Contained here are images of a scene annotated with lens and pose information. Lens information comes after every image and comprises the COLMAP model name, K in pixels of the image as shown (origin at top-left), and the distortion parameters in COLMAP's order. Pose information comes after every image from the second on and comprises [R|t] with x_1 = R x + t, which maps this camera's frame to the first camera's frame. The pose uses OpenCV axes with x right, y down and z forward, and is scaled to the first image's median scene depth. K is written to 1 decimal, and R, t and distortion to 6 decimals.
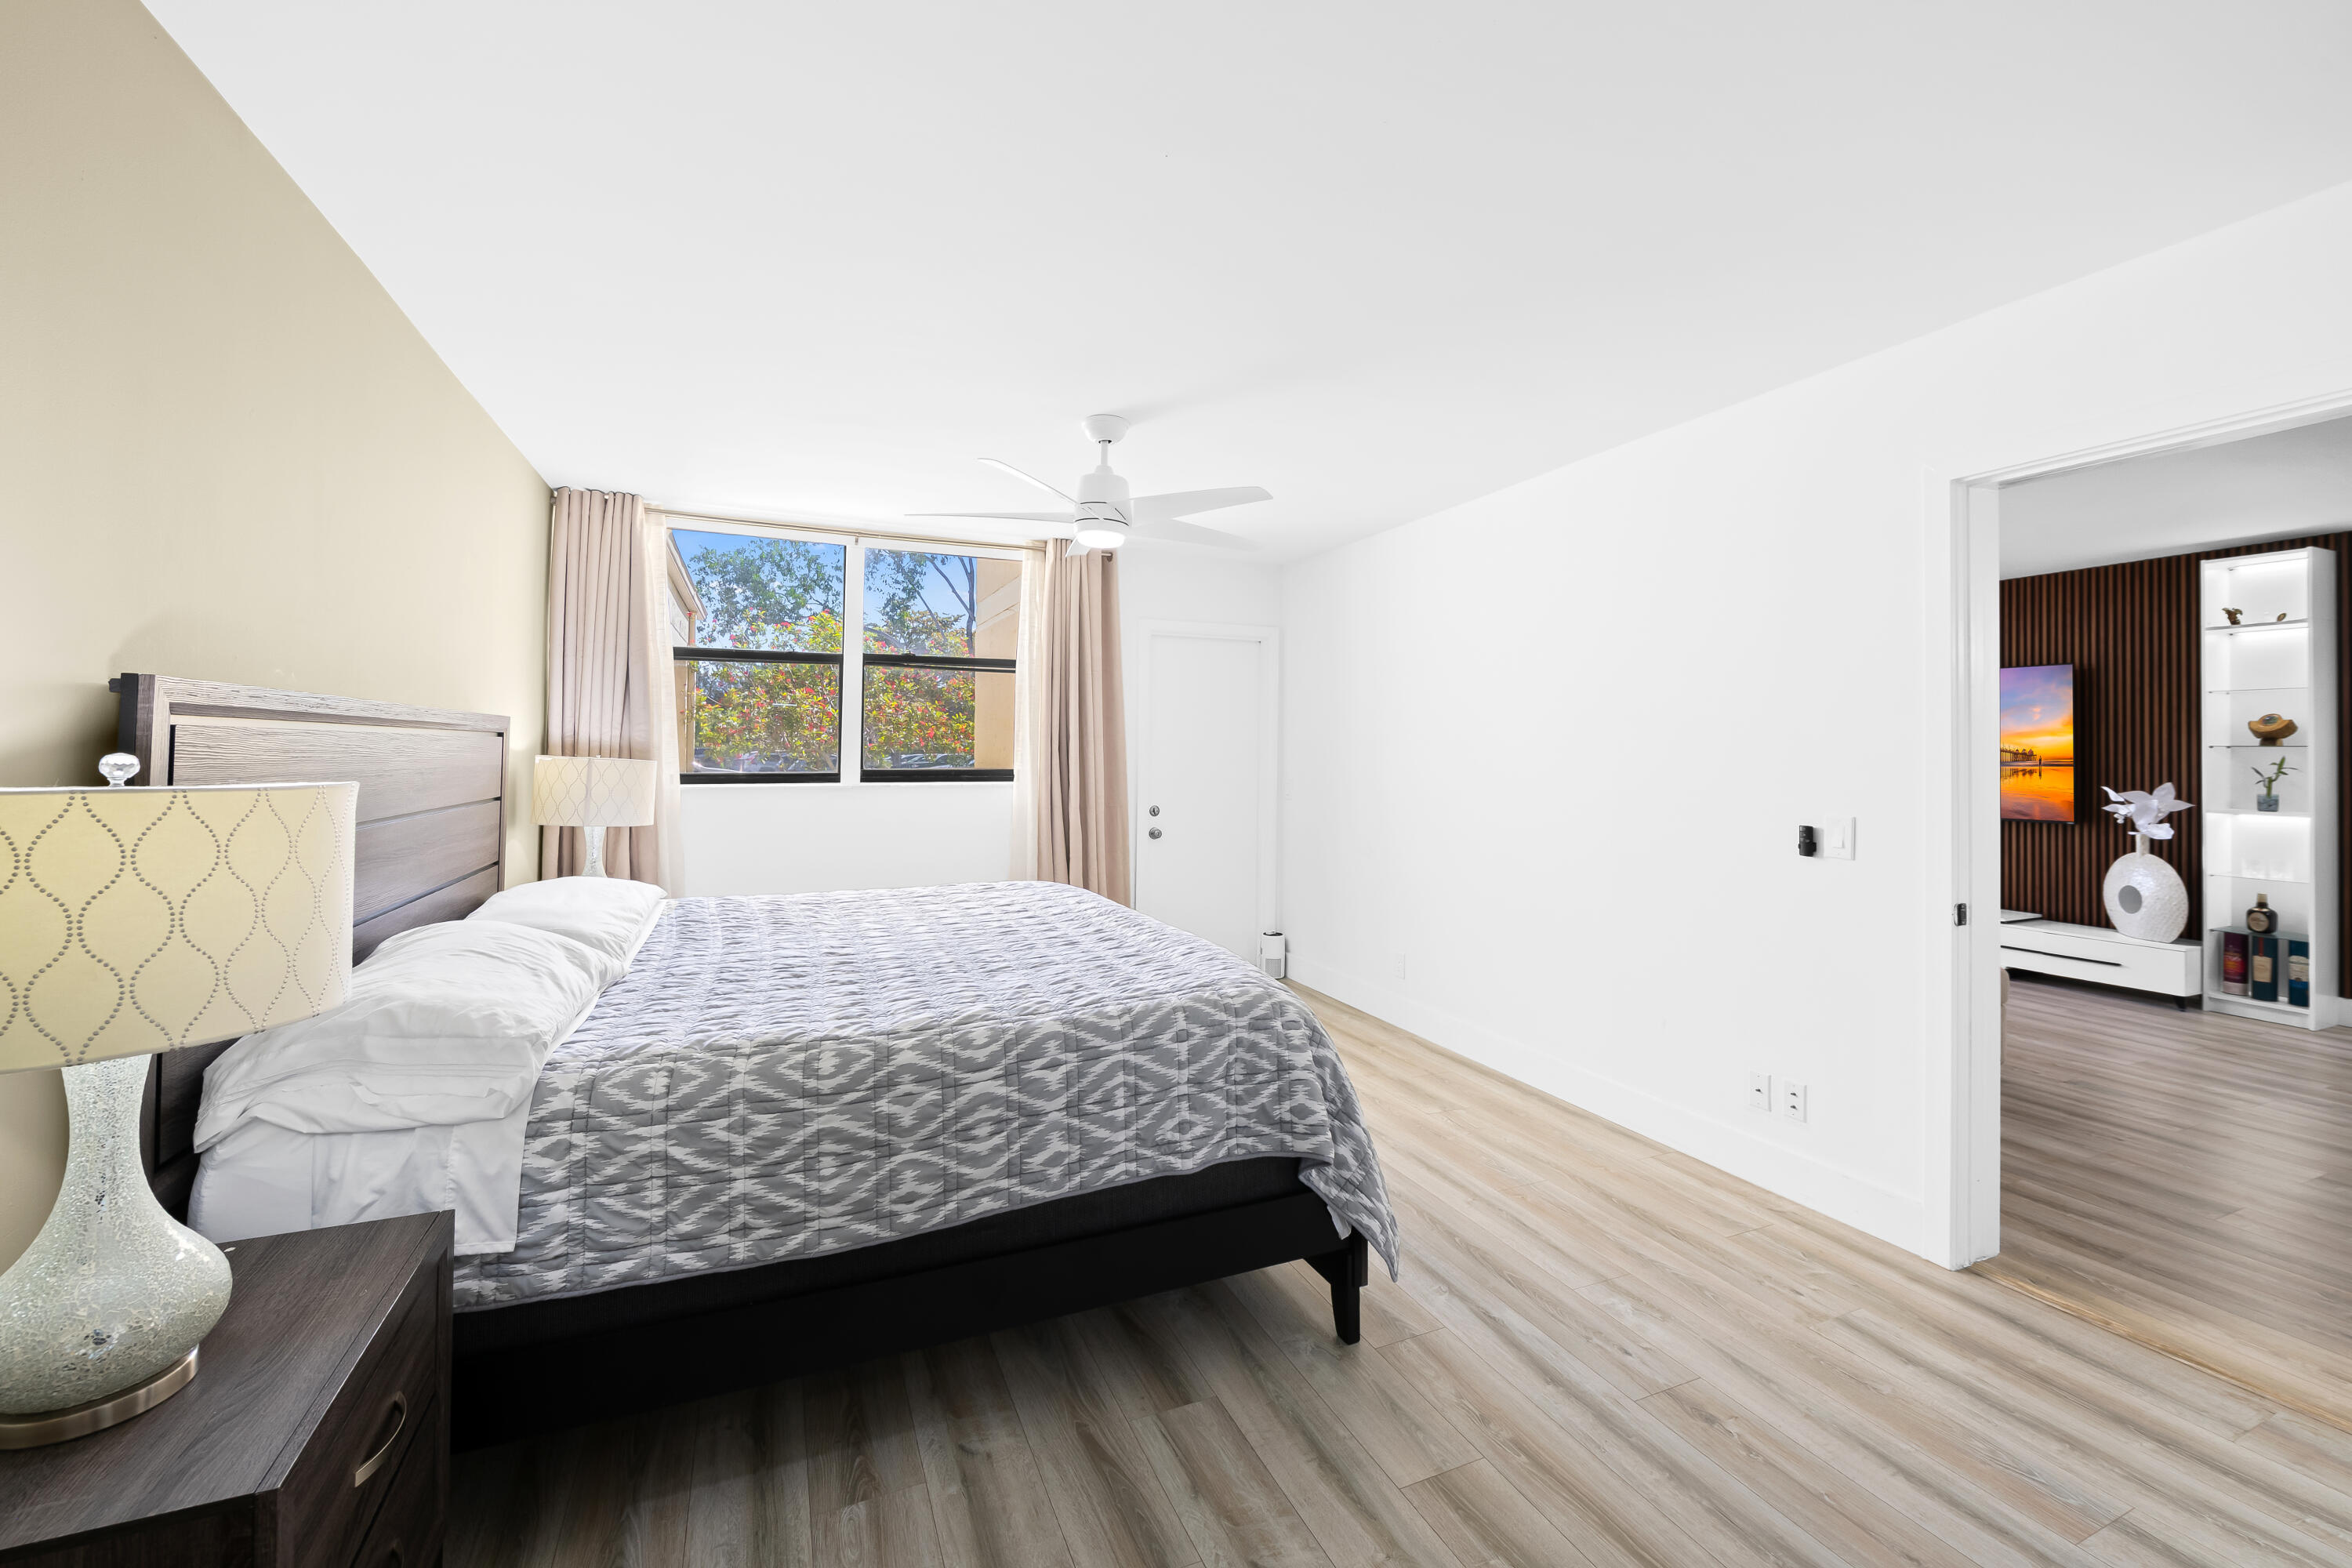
lens RADIAL K [[945.2, 0, 1187.9], [0, 945.2, 743.8], [0, 0, 1]] dist [-0.002412, -0.003319]
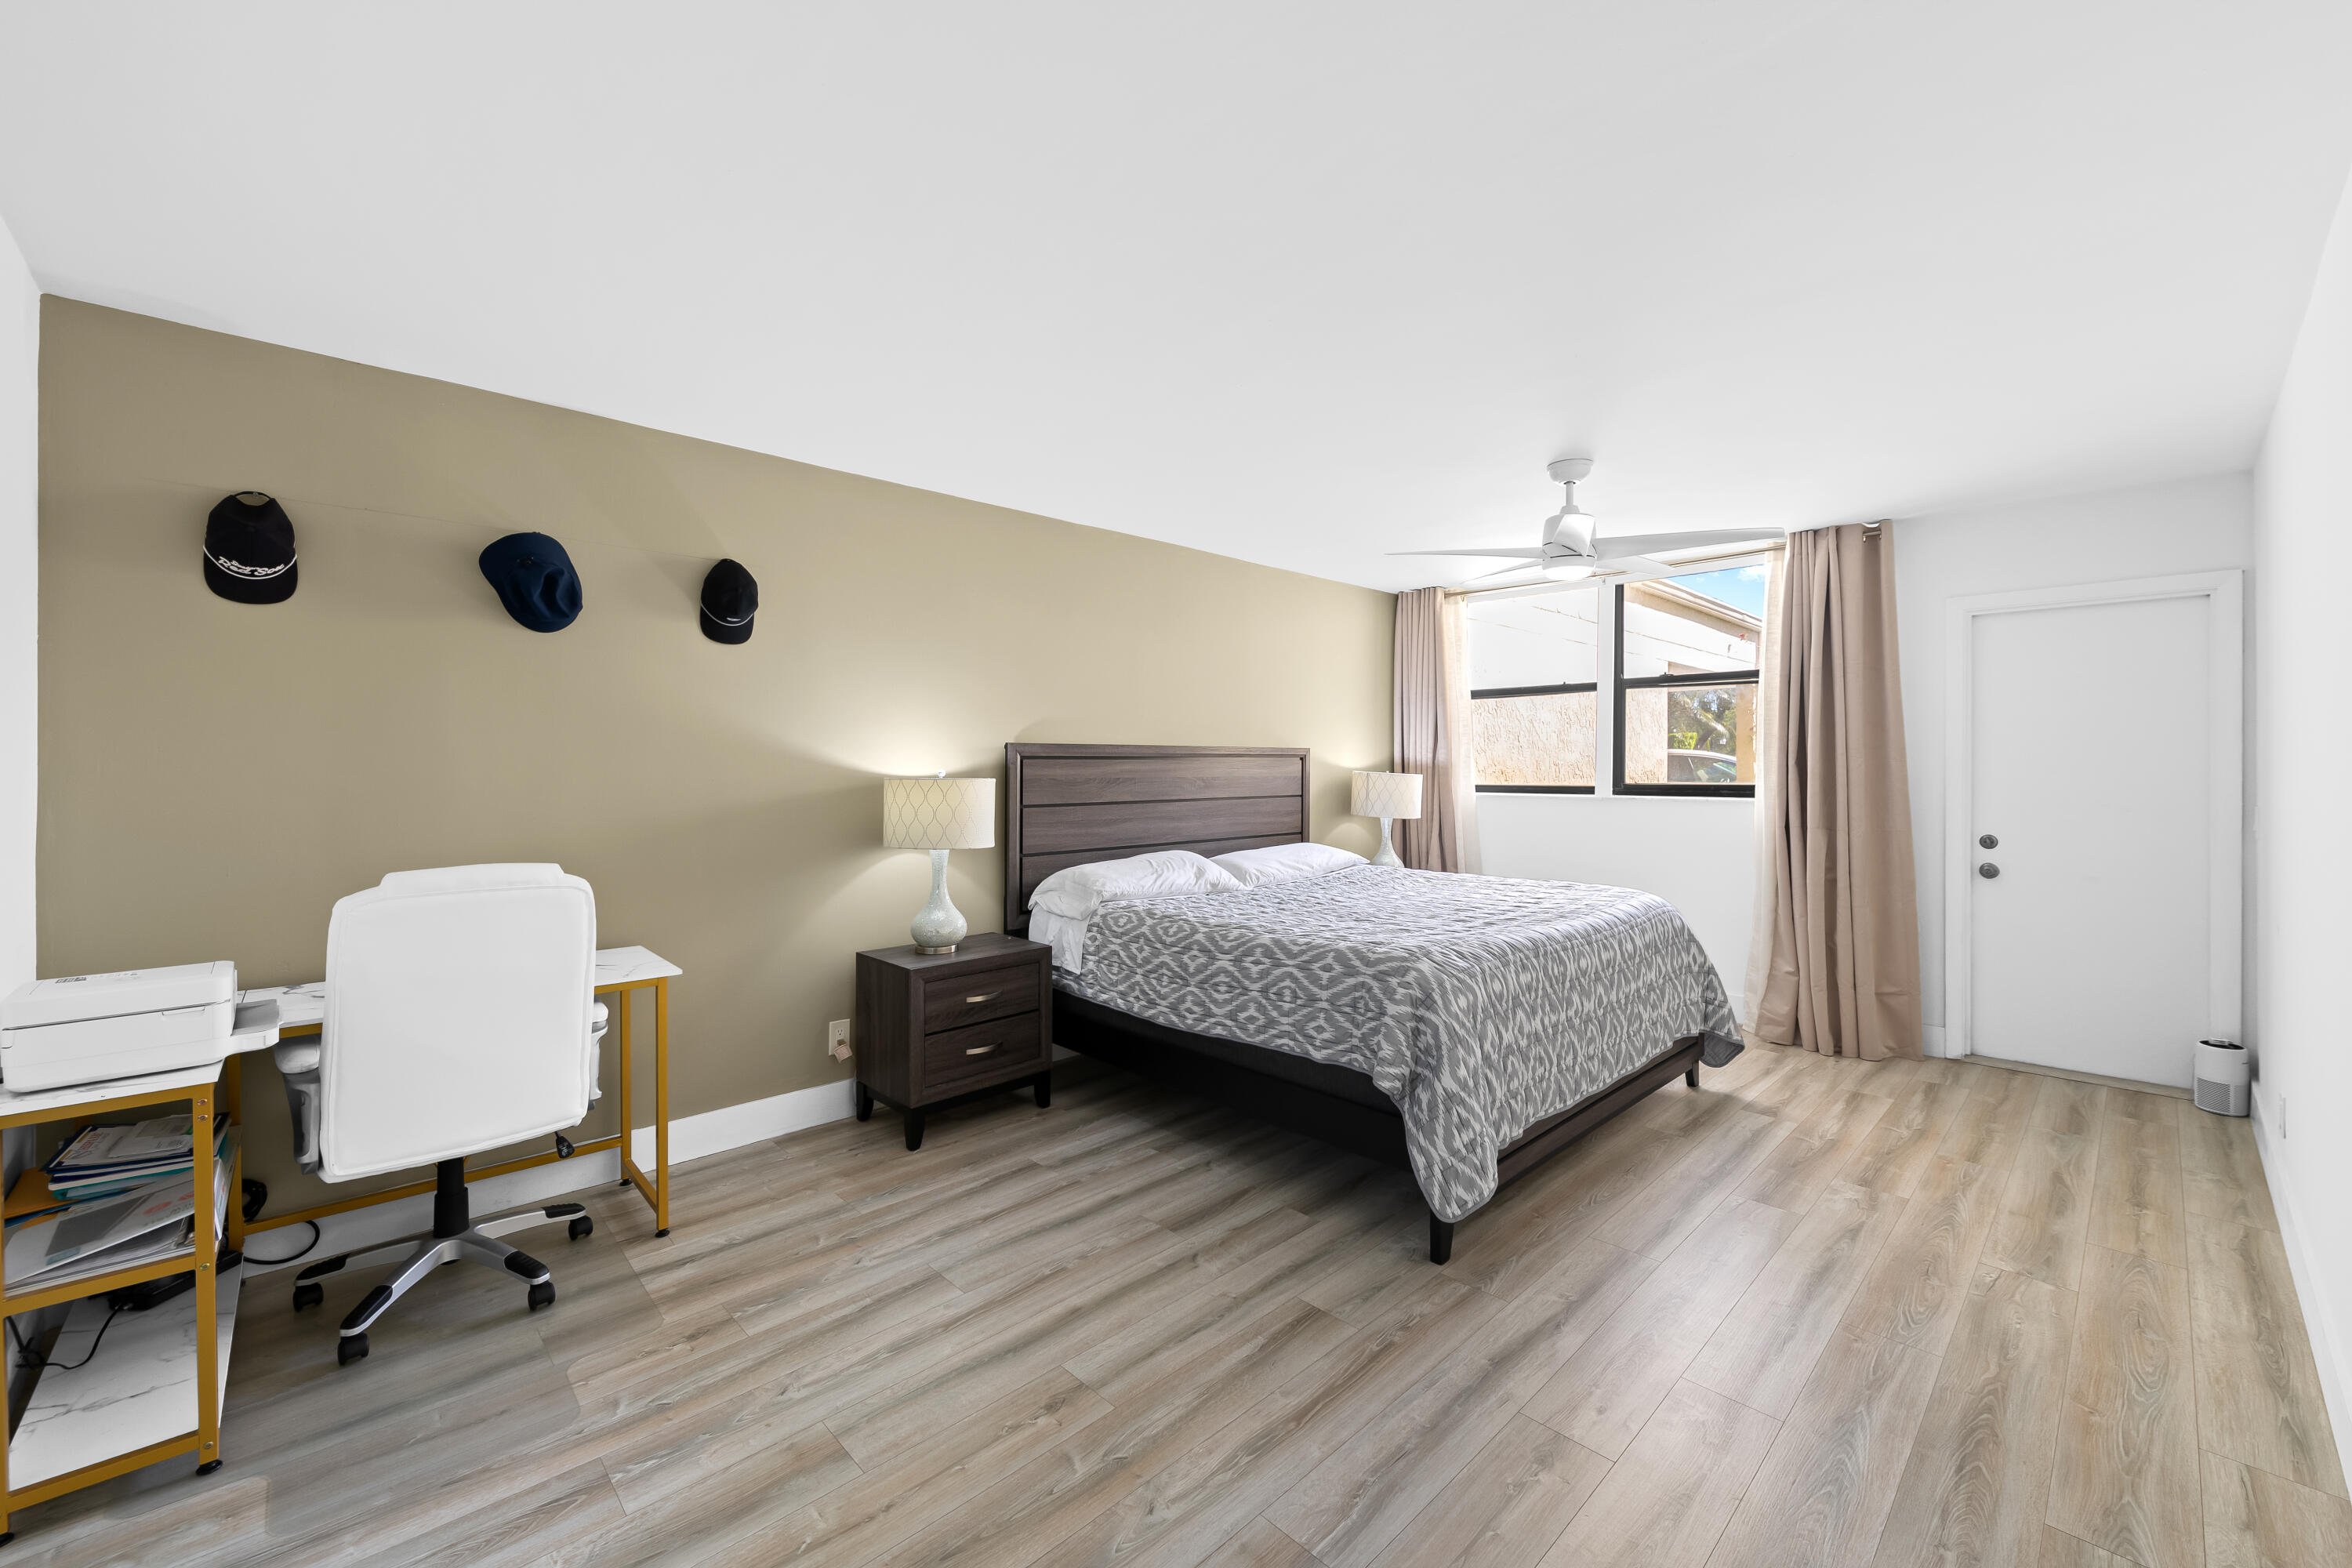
lens RADIAL K [[945.2, 0, 1187.1], [0, 945.2, 772.7], [0, 0, 1]] dist [-0.002412, -0.003319]
pose [[0.345185, -0.000782, -0.938534, 1.366842], [0.012049, 0.999921, 0.003598, 0.011872], [0.938457, -0.012550, 0.345167, 0.353241]]
